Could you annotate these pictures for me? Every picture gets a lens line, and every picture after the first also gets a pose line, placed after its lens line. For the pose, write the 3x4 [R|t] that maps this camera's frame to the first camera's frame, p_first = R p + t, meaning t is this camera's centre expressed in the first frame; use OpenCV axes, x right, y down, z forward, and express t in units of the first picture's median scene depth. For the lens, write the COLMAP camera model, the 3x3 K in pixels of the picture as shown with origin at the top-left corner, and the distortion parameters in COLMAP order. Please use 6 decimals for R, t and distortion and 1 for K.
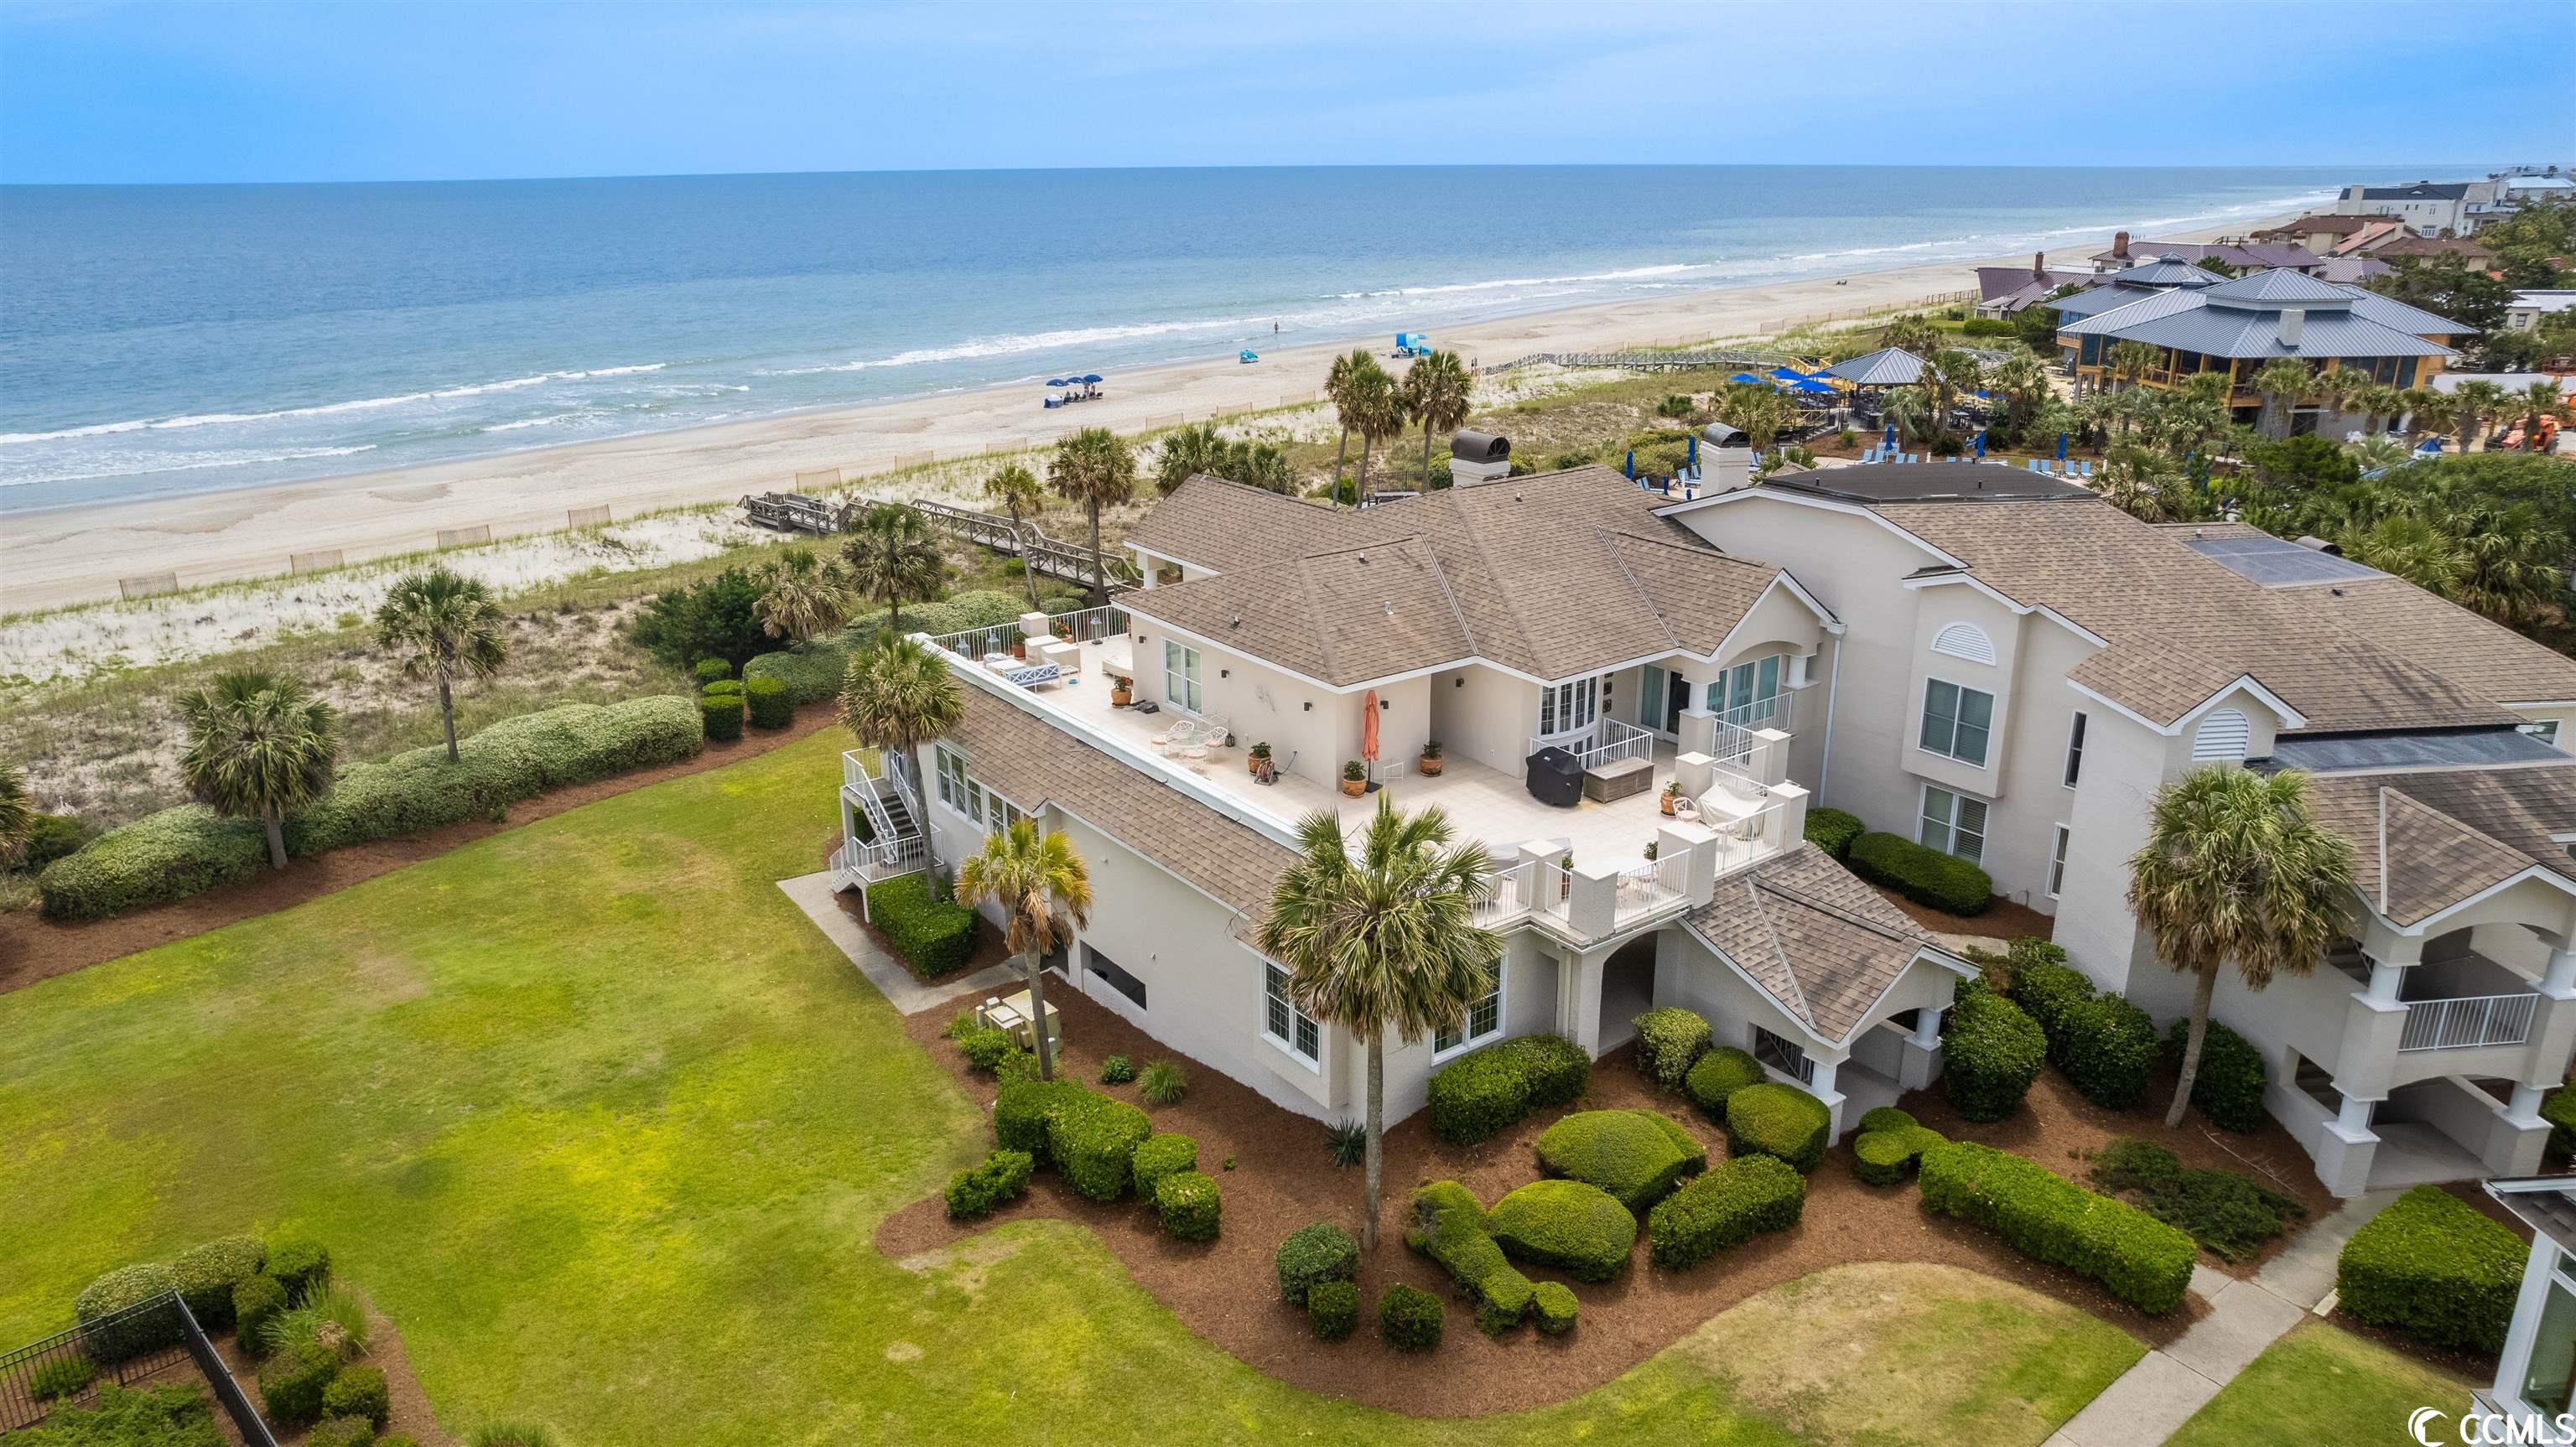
lens RADIAL K [[1645.2, 0, 1288.0], [0, 1645.2, 723.5], [0, 0, 1]] dist [-0.102954, 0.096358]
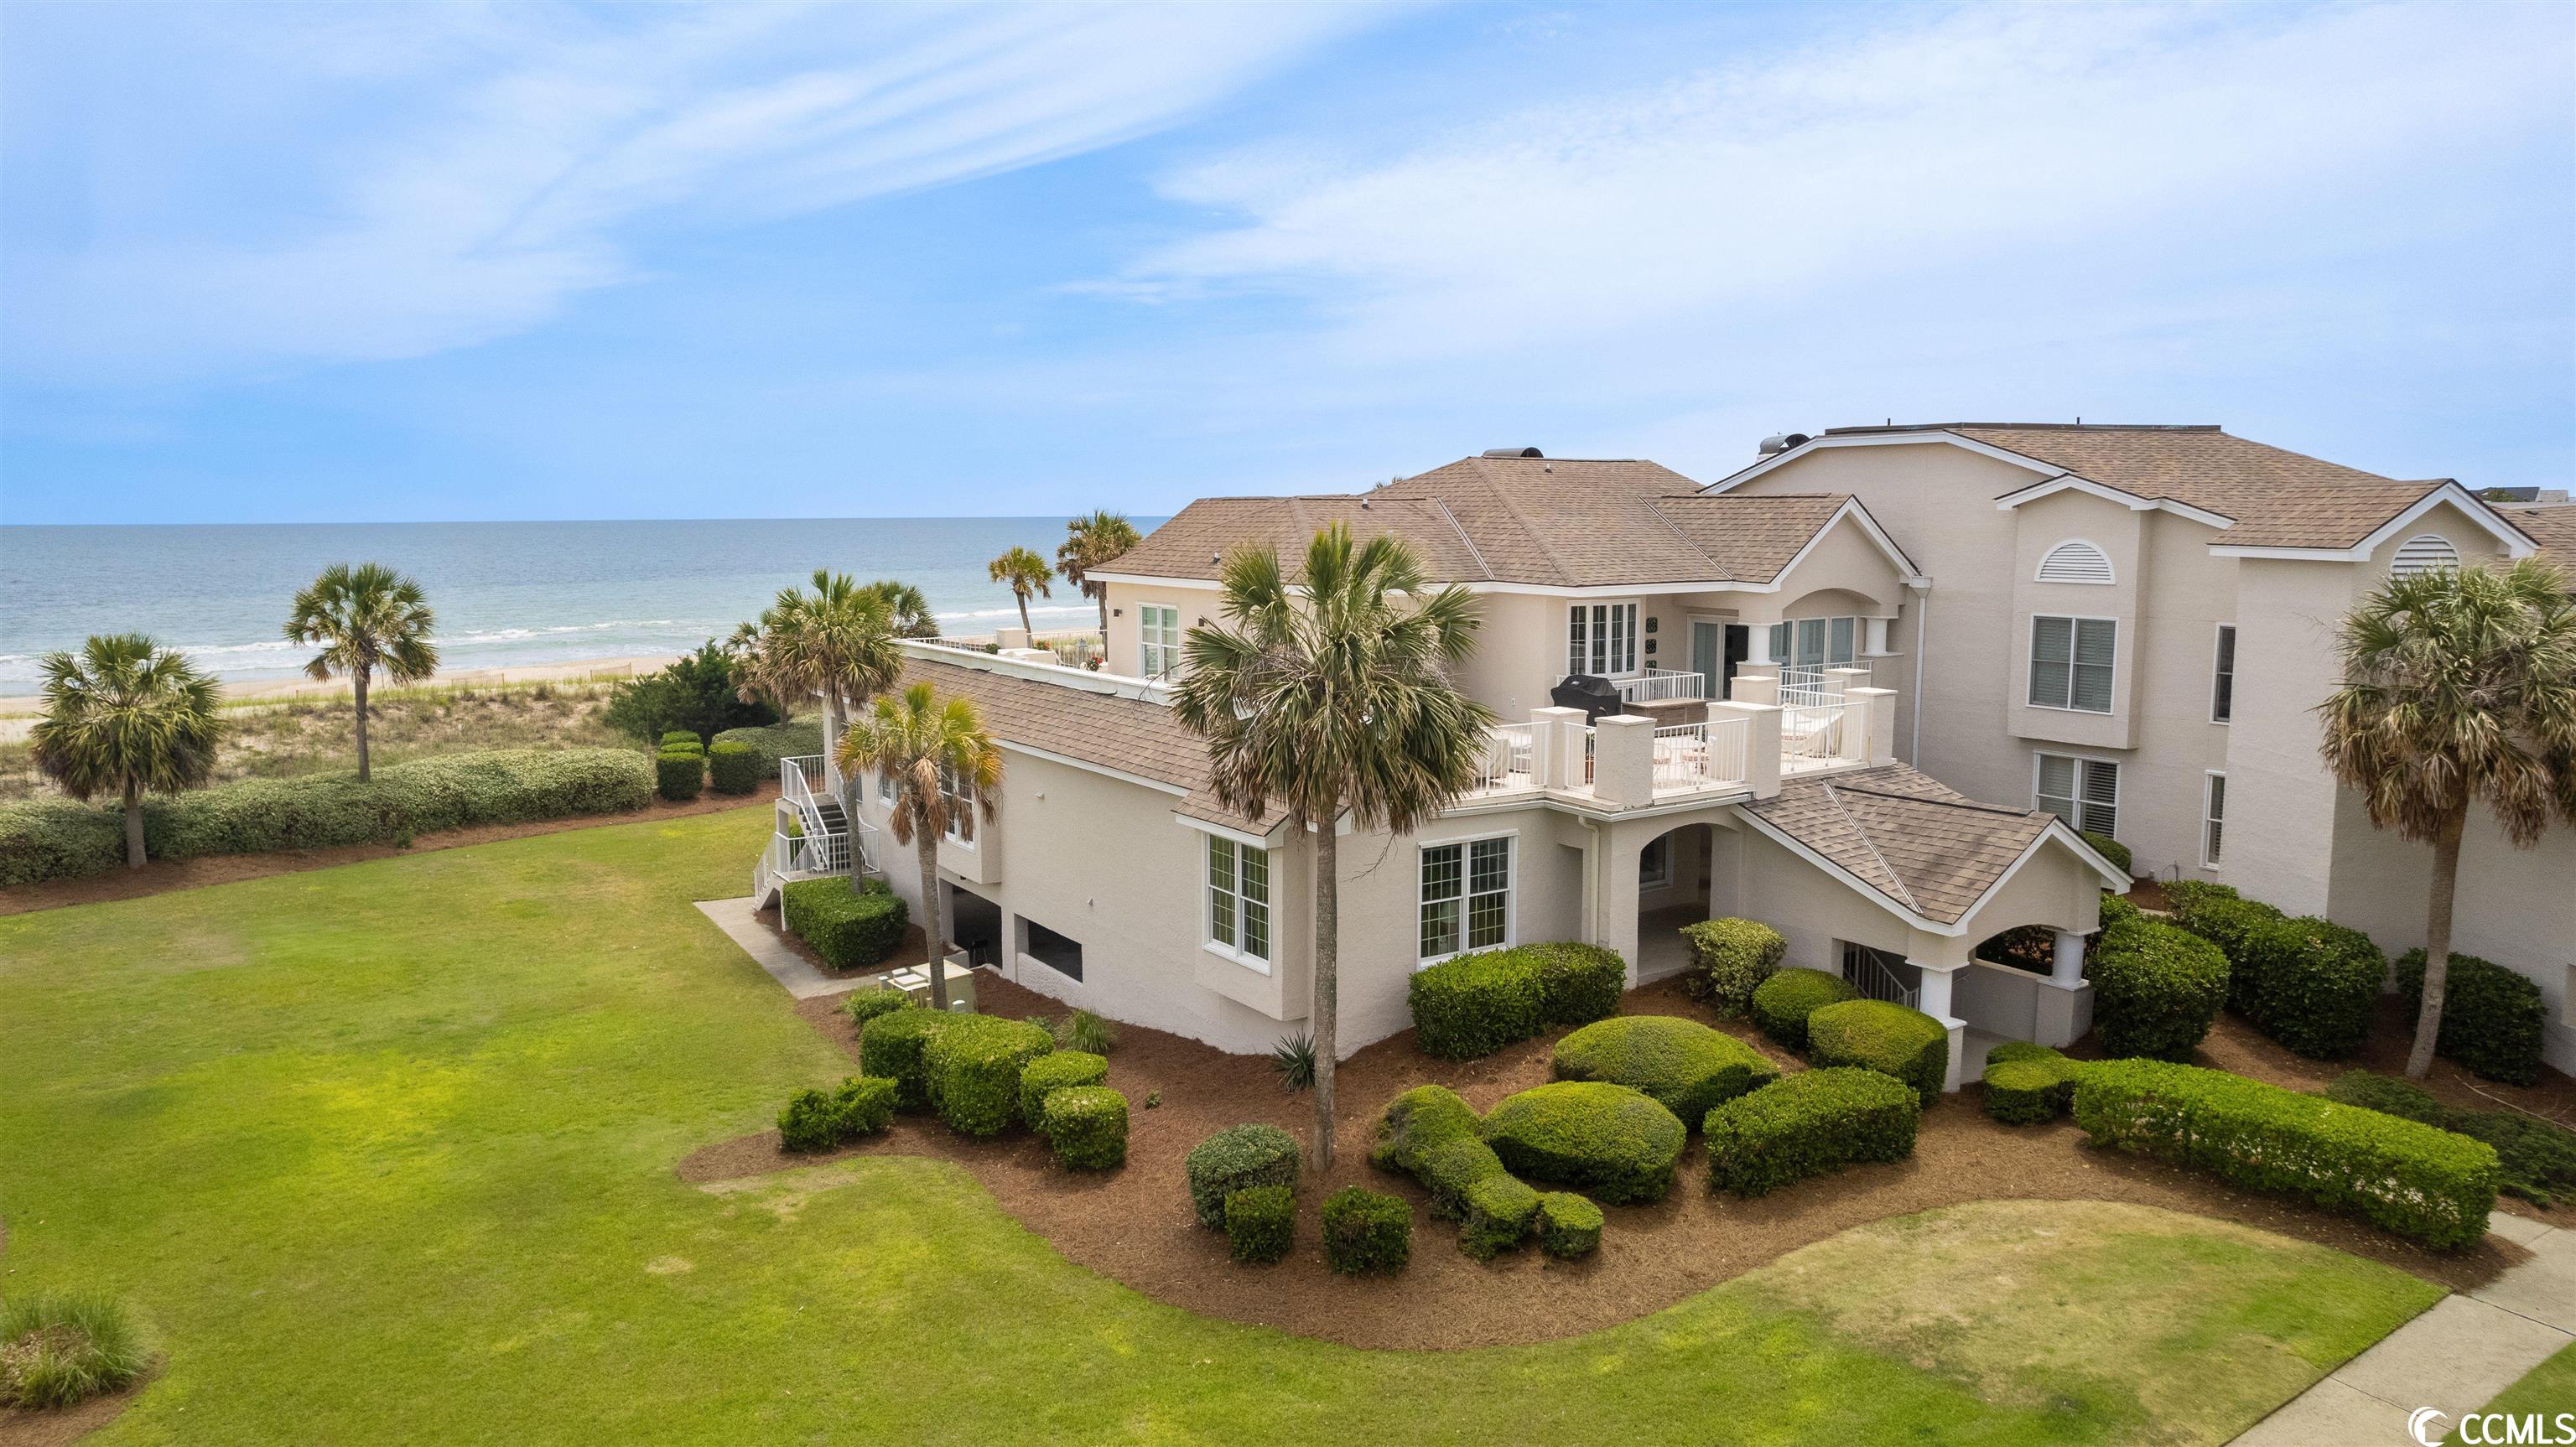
lens RADIAL K [[1645.2, 0, 1288.0], [0, 1645.2, 723.5], [0, 0, 1]] dist [-0.102954, 0.096358]
pose [[0.998841, 0.011741, -0.046675, 0.063287], [-0.020515, 0.981138, -0.192216, 0.250793], [0.043538, 0.192951, 0.980242, 0.225682]]
